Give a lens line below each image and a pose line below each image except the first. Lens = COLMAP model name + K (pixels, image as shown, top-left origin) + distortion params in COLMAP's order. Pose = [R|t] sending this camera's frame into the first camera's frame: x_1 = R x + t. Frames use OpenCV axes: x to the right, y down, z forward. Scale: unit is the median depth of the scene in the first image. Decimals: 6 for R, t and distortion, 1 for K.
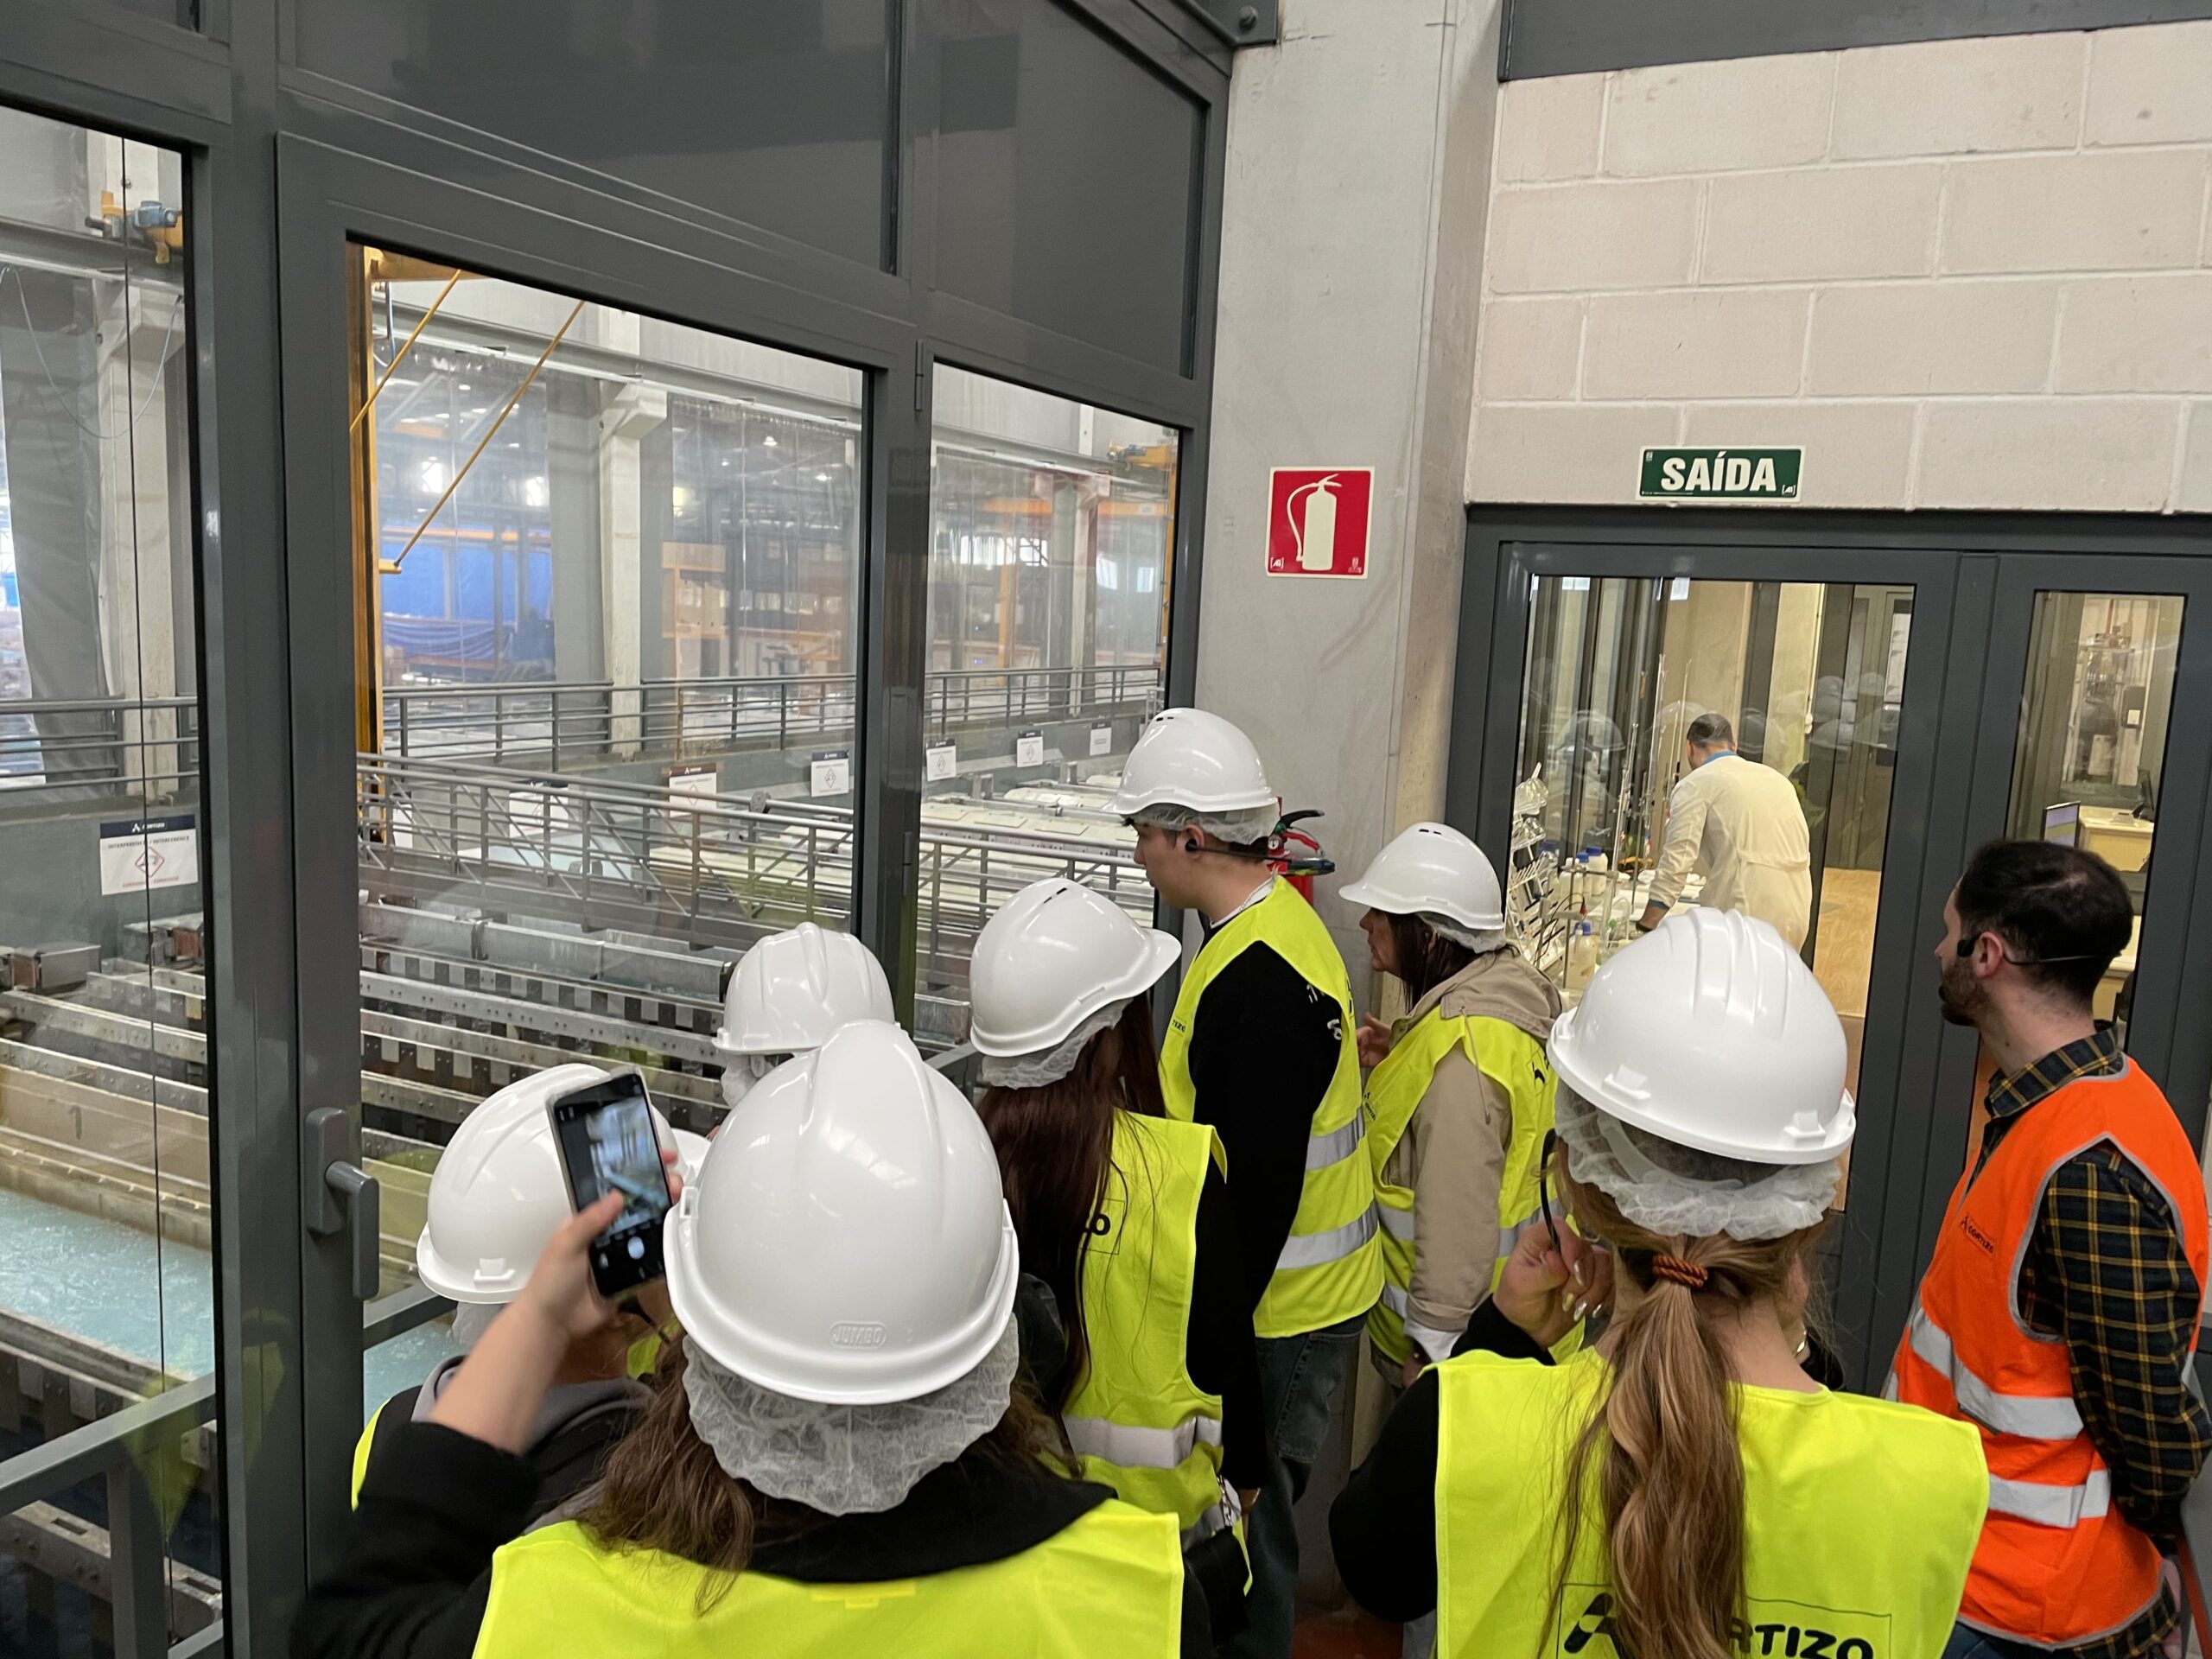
lens RADIAL K [[1678.7, 0, 1105.7], [0, 1678.7, 774.1], [0, 0, 1]] dist [0.061469, -0.068246]
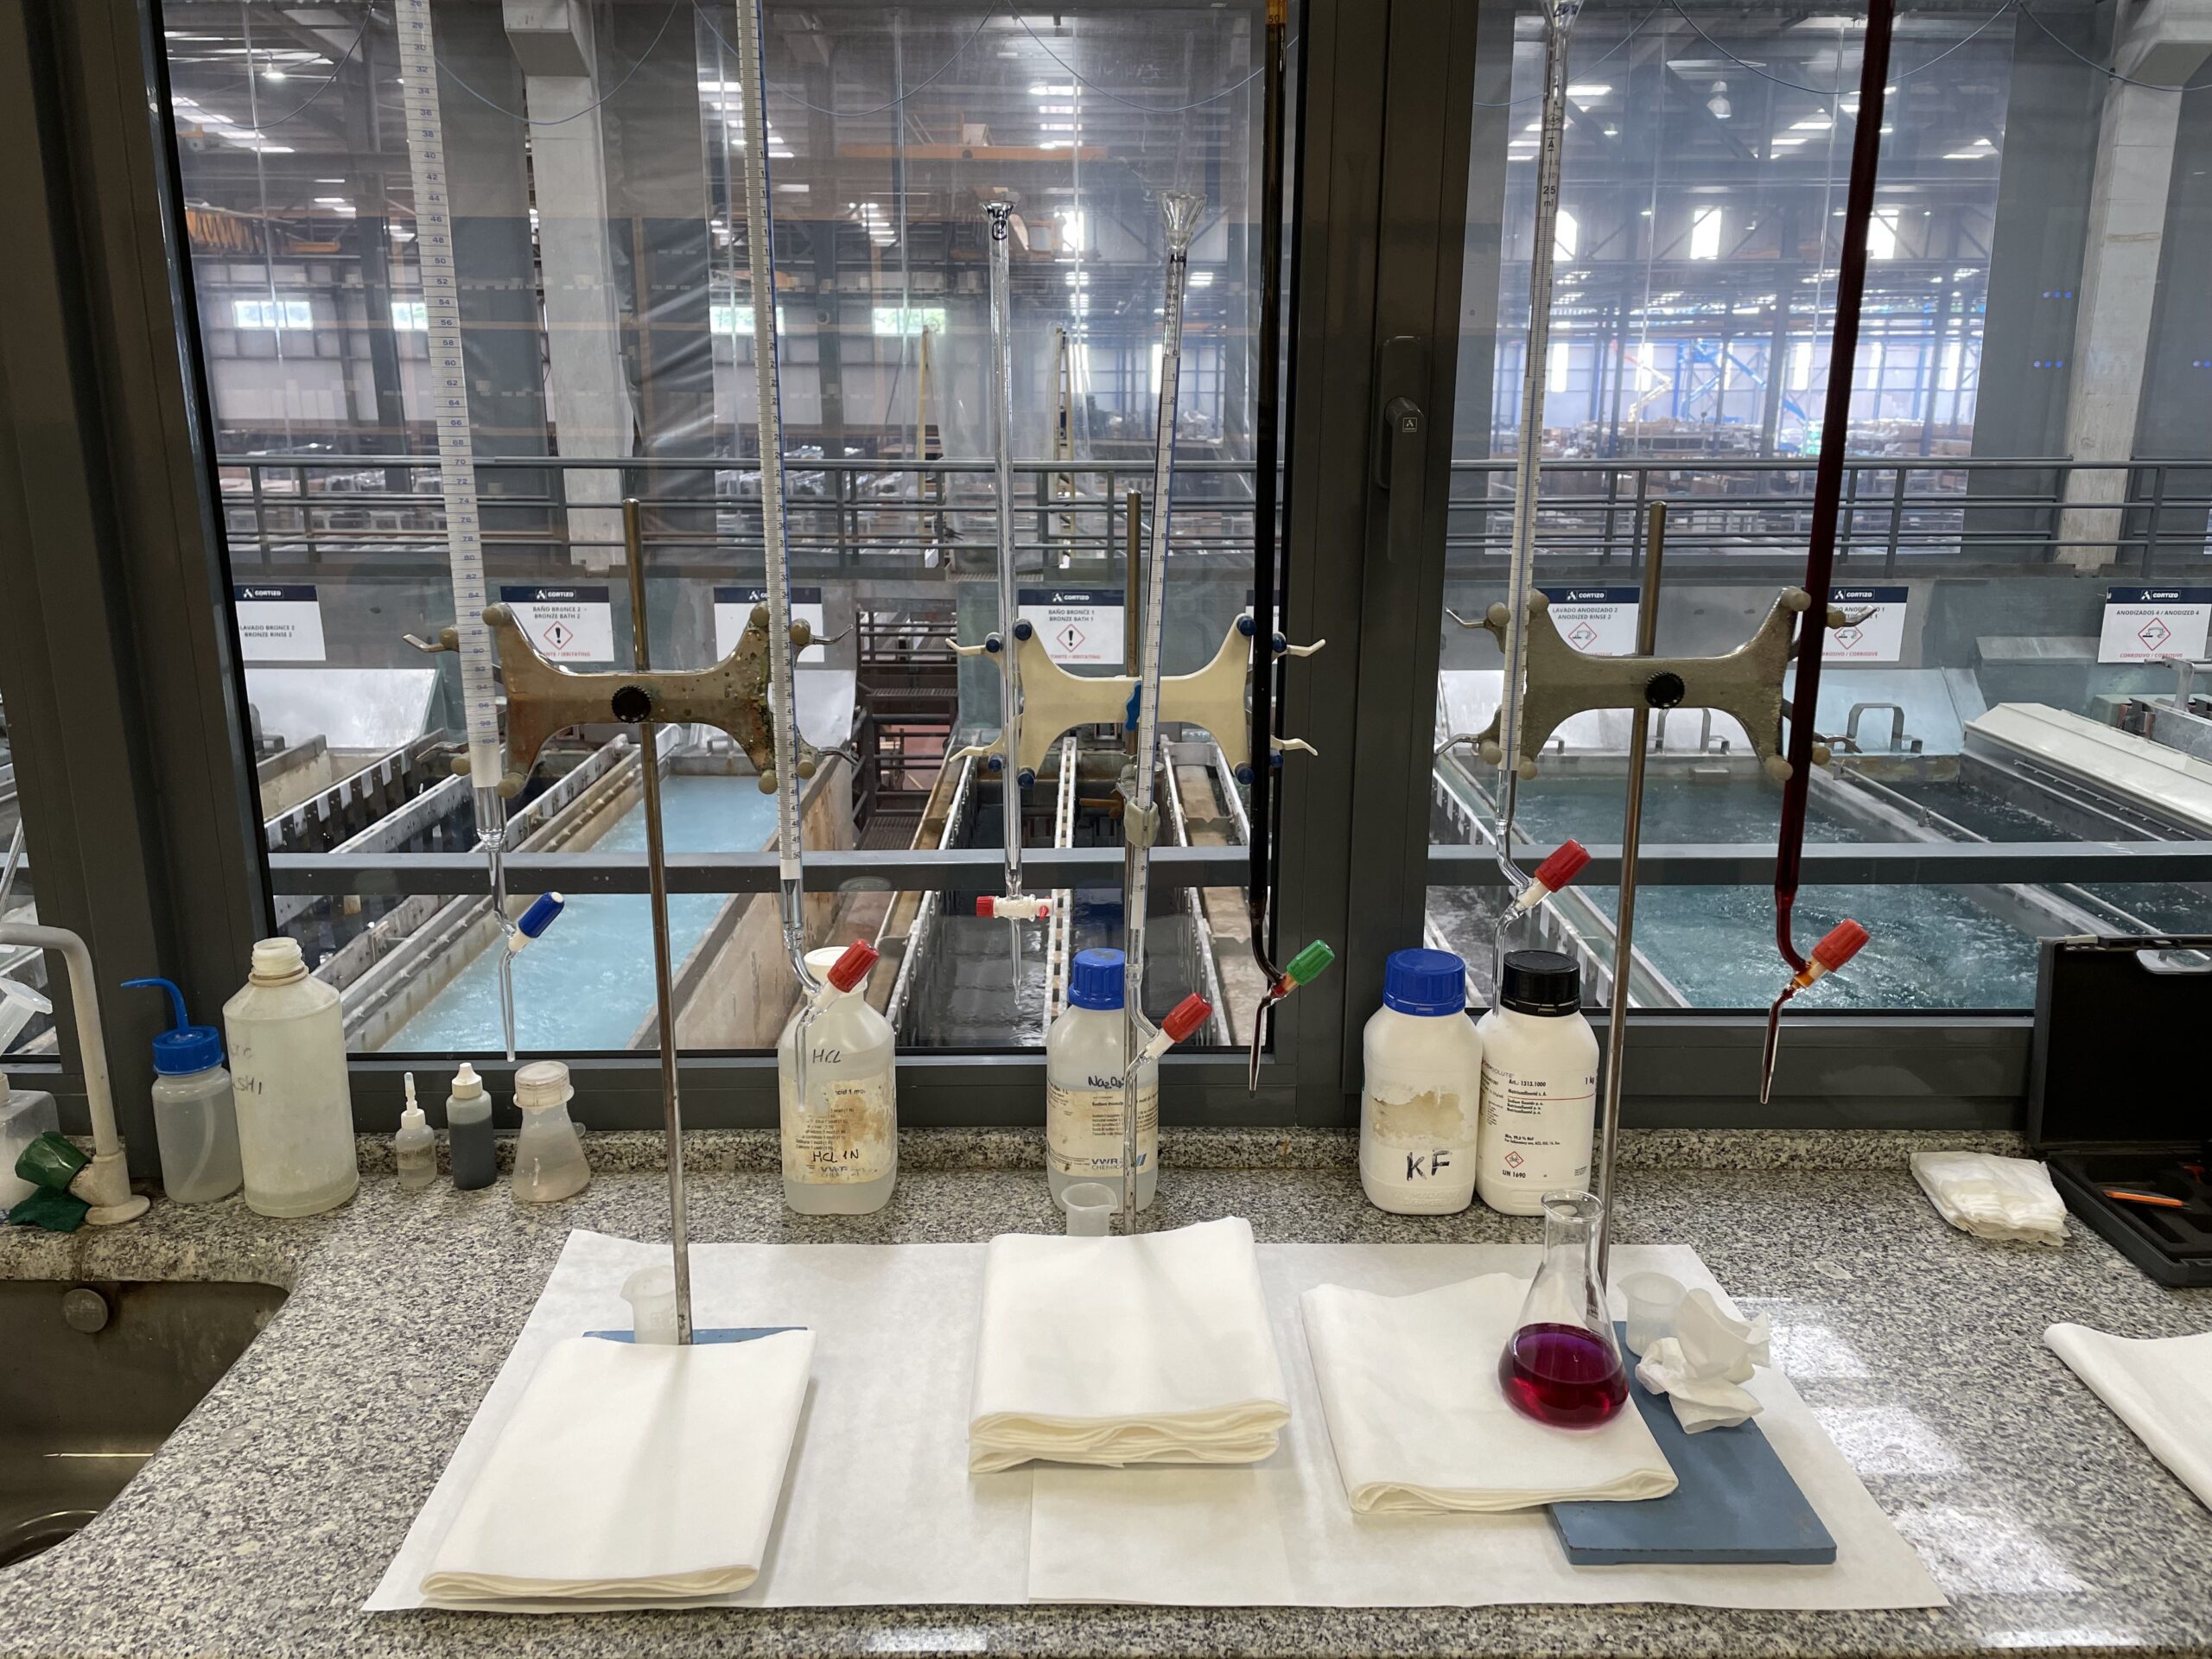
lens RADIAL K [[1678.7, 0, 1105.7], [0, 1678.7, 774.1], [0, 0, 1]] dist [0.061469, -0.068246]
pose [[0.458934, 0.199282, -0.865833, 0.161863], [-0.075867, 0.979751, 0.185288, -0.027163], [0.885225, -0.019347, 0.464760, 0.328054]]
